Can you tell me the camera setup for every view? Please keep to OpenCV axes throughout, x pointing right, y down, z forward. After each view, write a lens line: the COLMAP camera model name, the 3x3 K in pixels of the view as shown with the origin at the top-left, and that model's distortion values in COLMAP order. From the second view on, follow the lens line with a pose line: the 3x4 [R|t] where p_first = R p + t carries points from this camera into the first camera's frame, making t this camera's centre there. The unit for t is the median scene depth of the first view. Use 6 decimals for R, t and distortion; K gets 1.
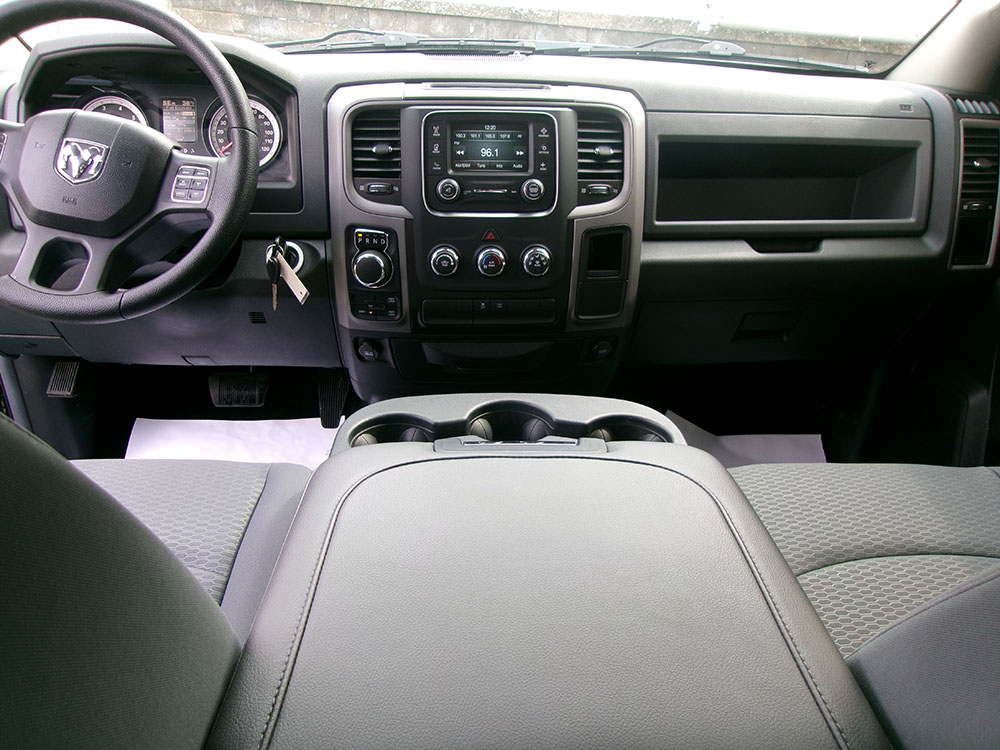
lens RADIAL K [[771.0, 0, 500.0], [0, 771.0, 375.0], [0, 0, 1]] dist [-0.041729, 0.078060]
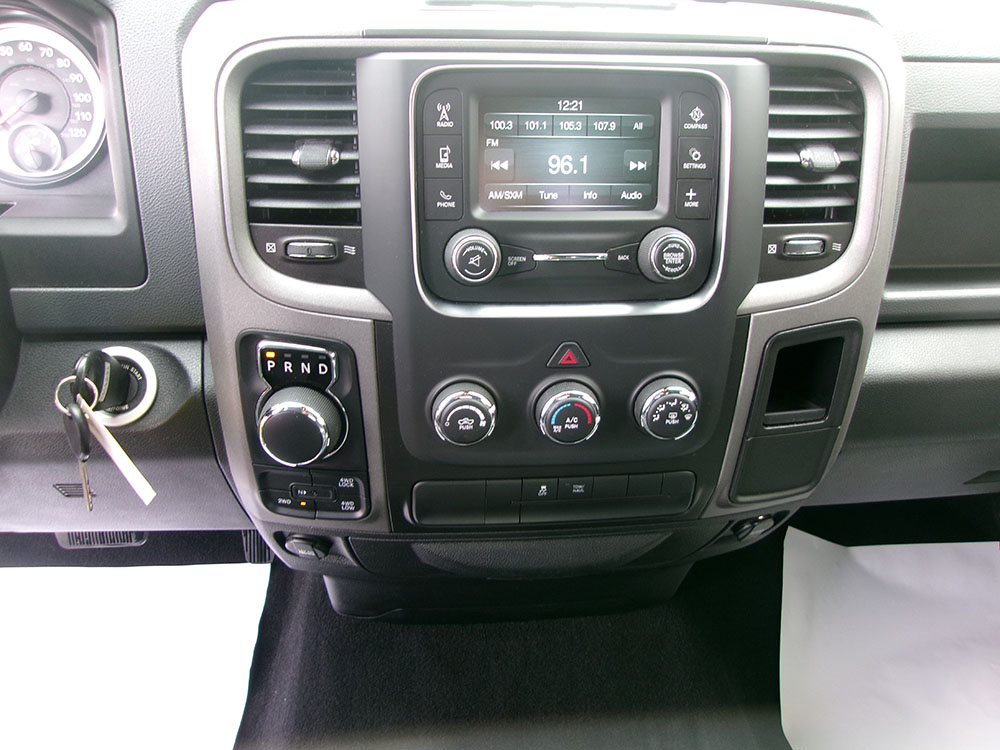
lens RADIAL K [[773.8, 0, 498.8], [0, 773.8, 369.9], [0, 0, 1]] dist [-0.037836, 0.066254]
pose [[0.999391, -0.007108, 0.034163, -0.067385], [0.003863, 0.995553, 0.094119, -0.215514], [-0.034680, -0.093930, 0.994975, 0.561024]]
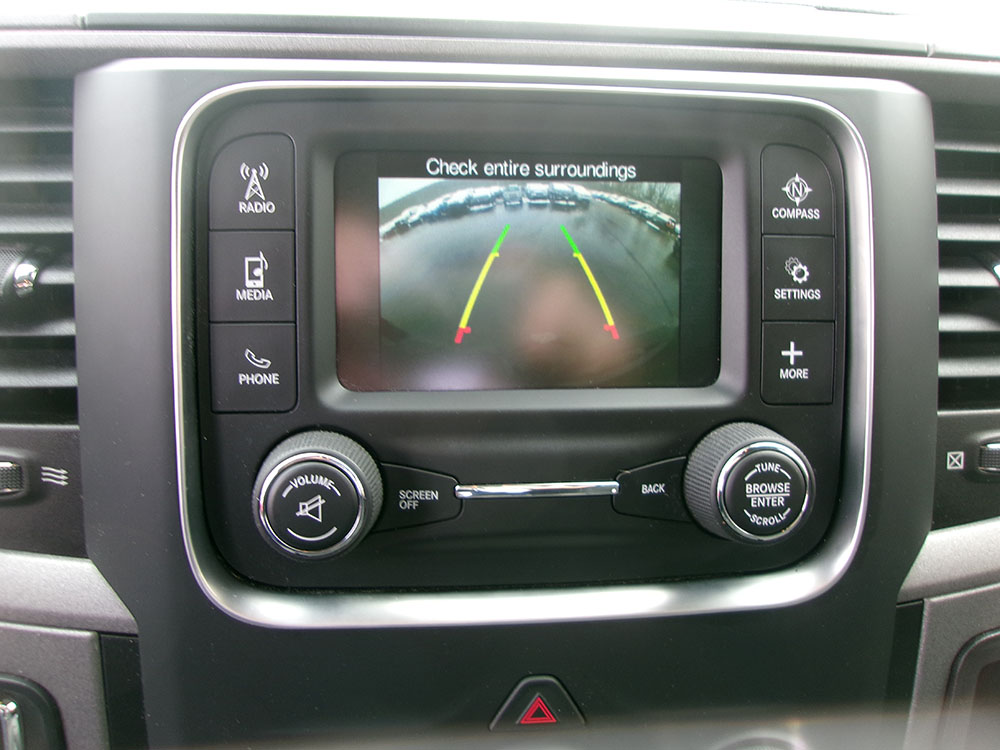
lens RADIAL K [[771.0, 0, 500.0], [0, 771.0, 375.0], [0, 0, 1]] dist [-0.041729, 0.078060]
pose [[0.999442, -0.004999, 0.033037, -0.028105], [0.007782, 0.996380, -0.084655, -0.249977], [-0.032495, 0.084865, 0.995862, 0.797235]]
